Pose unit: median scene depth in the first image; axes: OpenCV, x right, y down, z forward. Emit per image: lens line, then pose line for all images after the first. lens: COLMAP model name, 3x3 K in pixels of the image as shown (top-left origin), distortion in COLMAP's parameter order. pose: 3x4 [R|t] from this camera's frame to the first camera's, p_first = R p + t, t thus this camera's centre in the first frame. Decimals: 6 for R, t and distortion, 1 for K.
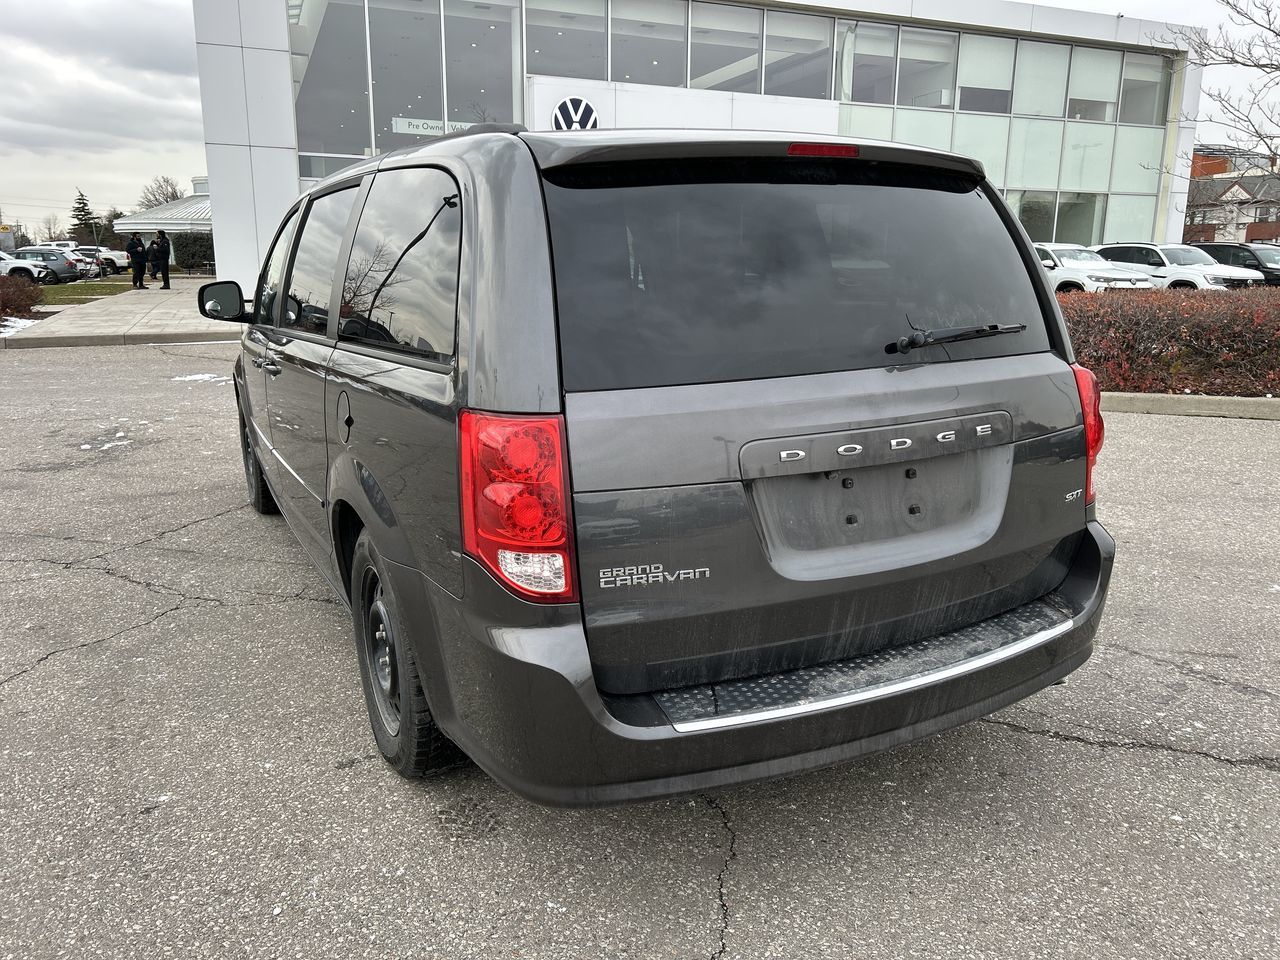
lens RADIAL K [[962.6, 0, 627.6], [0, 962.6, 471.8], [0, 0, 1]] dist [0.056574, -0.057598]
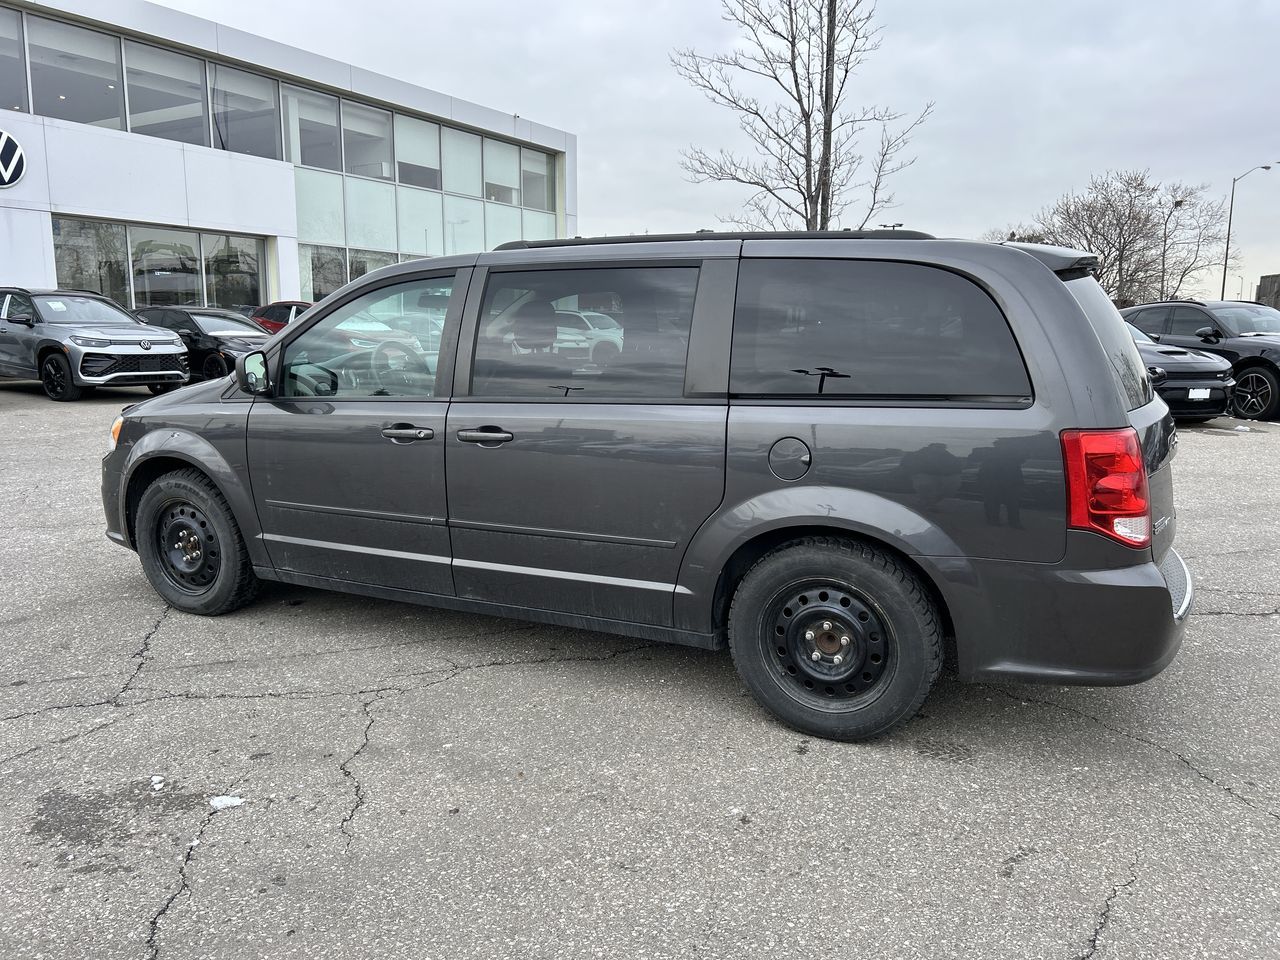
lens RADIAL K [[969.1, 0, 620.5], [0, 969.1, 480.3], [0, 0, 1]] dist [0.060280, -0.060418]
pose [[0.802497, -0.095237, 0.589007, -0.332398], [0.125563, 0.992028, -0.010672, -0.012377], [-0.583295, 0.082522, 0.808058, 0.039611]]
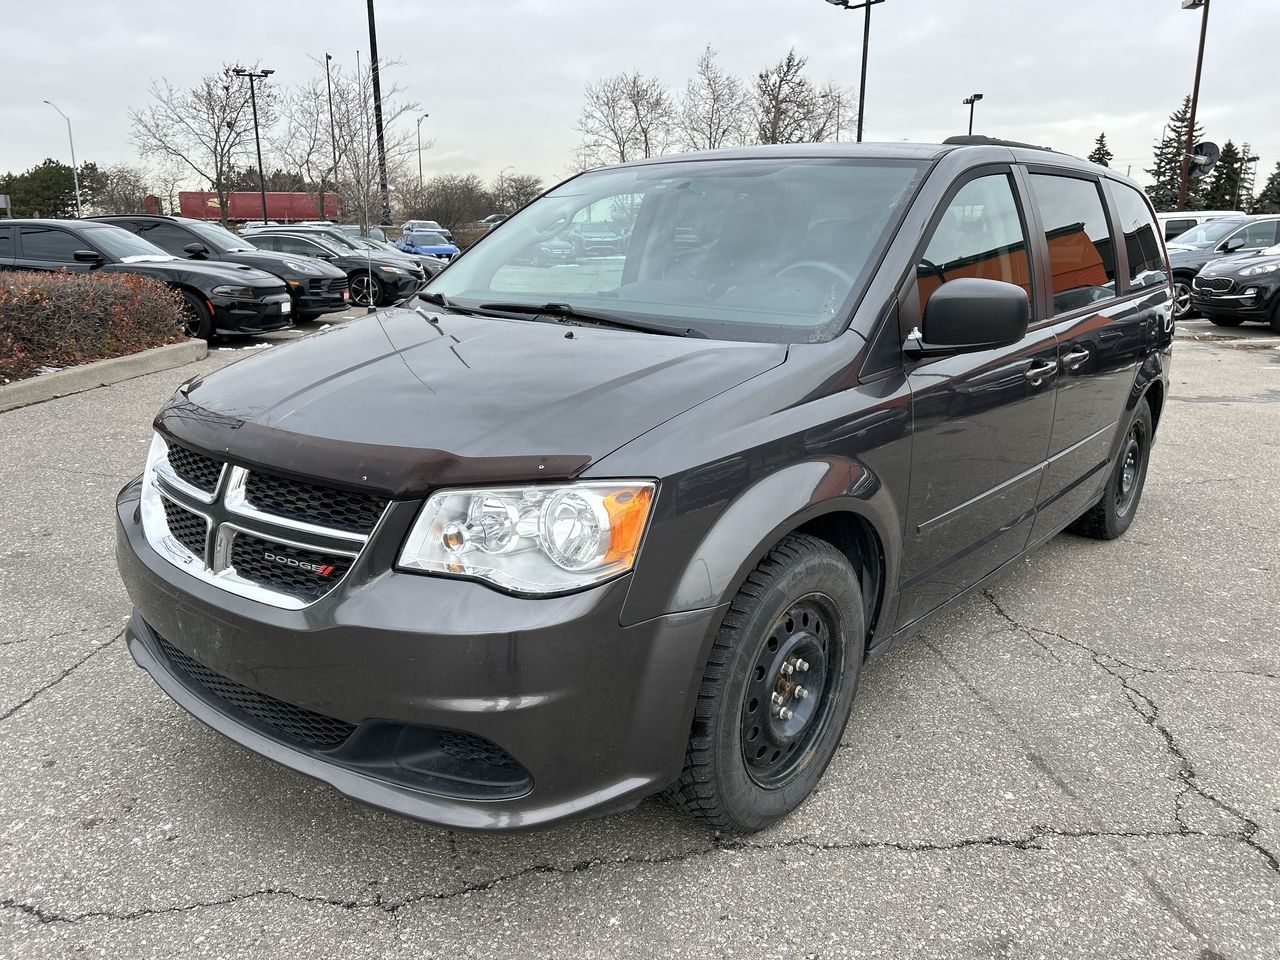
lens RADIAL K [[971.0, 0, 658.4], [0, 971.0, 481.4], [0, 0, 1]] dist [0.053158, -0.052727]
pose [[-0.415862, -0.218102, 0.882888, -0.411780], [0.192268, 0.927787, 0.319757, -0.145368], [-0.888871, 0.302725, -0.343897, 0.667597]]
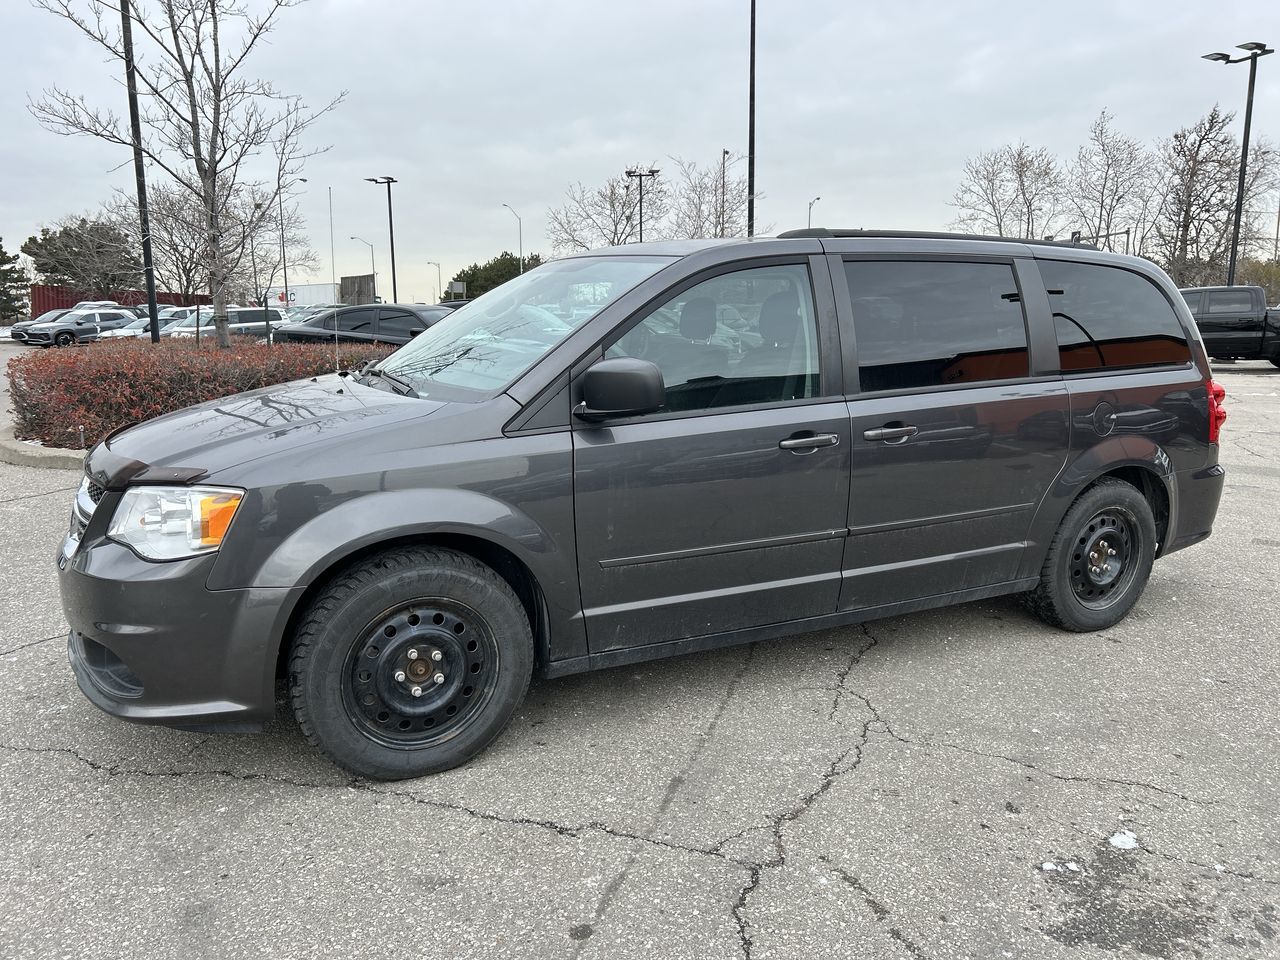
lens RADIAL K [[973.4, 0, 652.9], [0, 973.4, 479.5], [0, 0, 1]] dist [0.062532, -0.066249]
pose [[-0.024641, -0.164383, 0.986089, -0.519869], [0.215052, 0.962424, 0.165812, -0.107057], [-0.976292, 0.216146, 0.011635, 0.480205]]
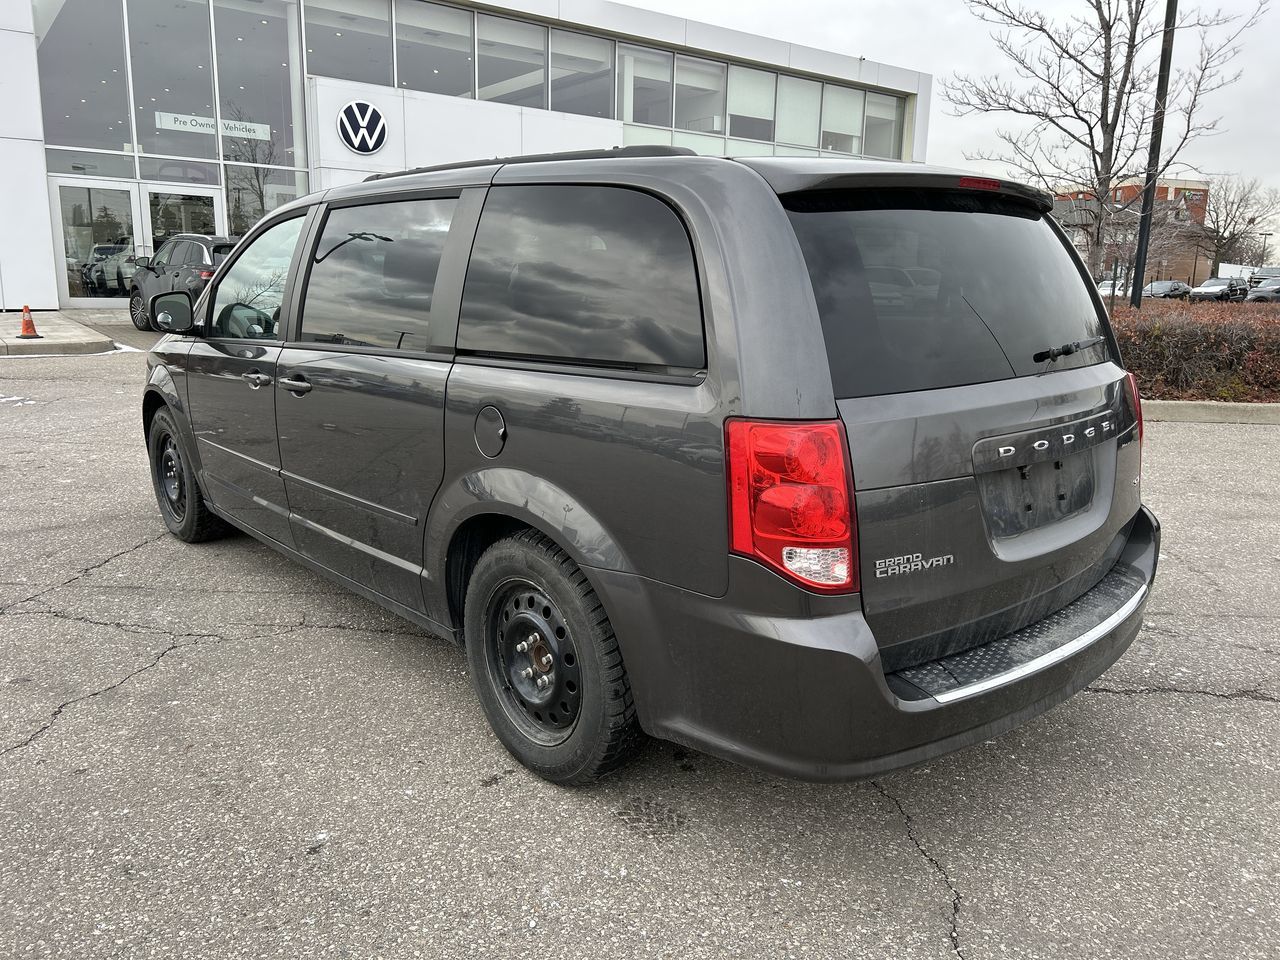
lens RADIAL K [[965.1, 0, 627.5], [0, 965.1, 477.4], [0, 0, 1]] dist [0.050946, -0.047020]
pose [[0.968512, -0.037538, 0.246121, -0.112647], [0.039261, 0.999227, -0.002097, -0.000422], [-0.245852, 0.011694, 0.969237, 0.000209]]
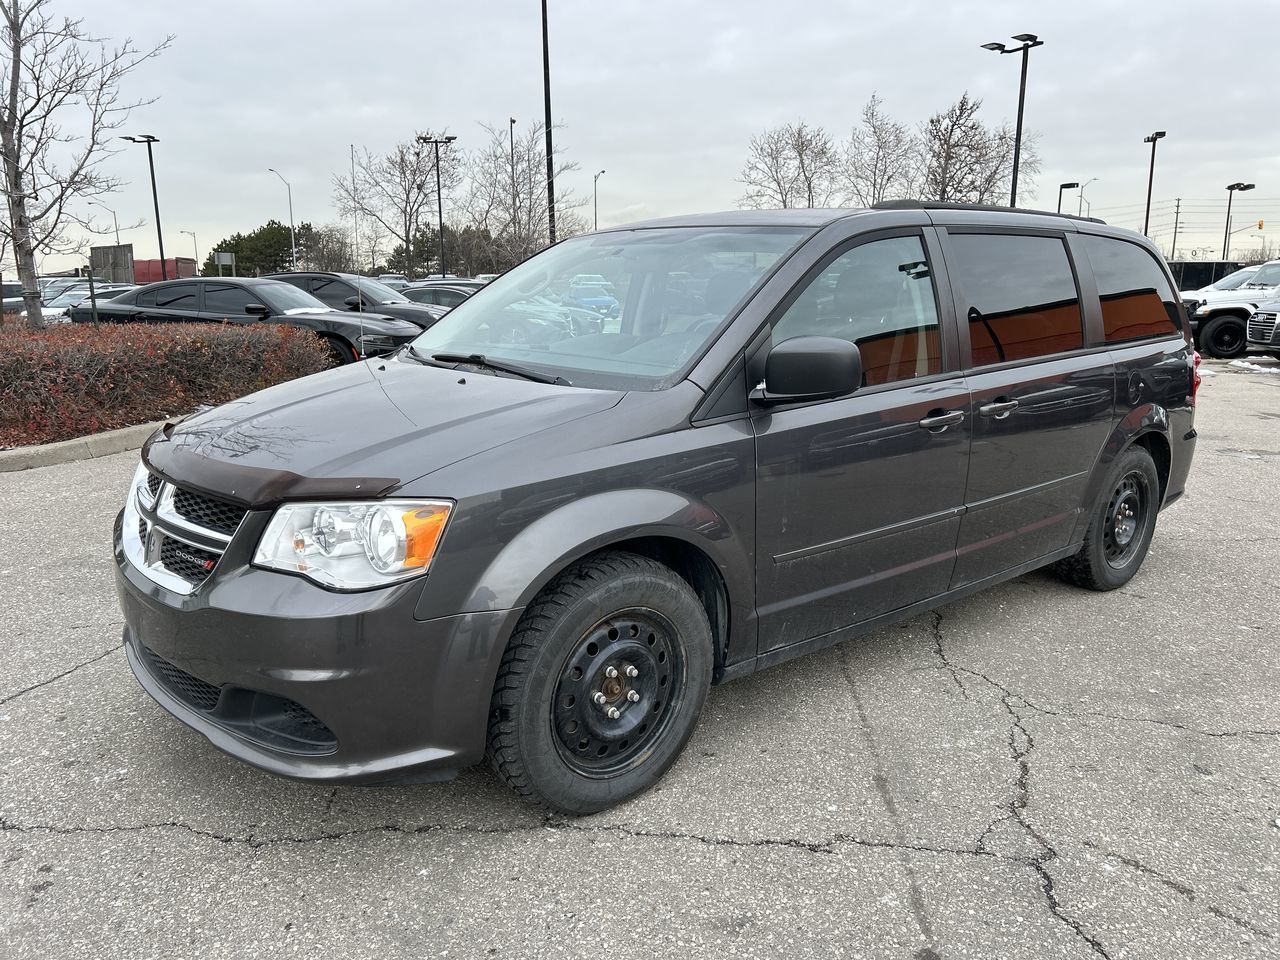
lens RADIAL K [[973.4, 0, 652.9], [0, 973.4, 479.5], [0, 0, 1]] dist [0.062532, -0.066249]
pose [[-0.245615, -0.184073, 0.951730, -0.478637], [0.213205, 0.947506, 0.238279, -0.134466], [-0.945630, 0.261438, -0.193476, 0.598282]]
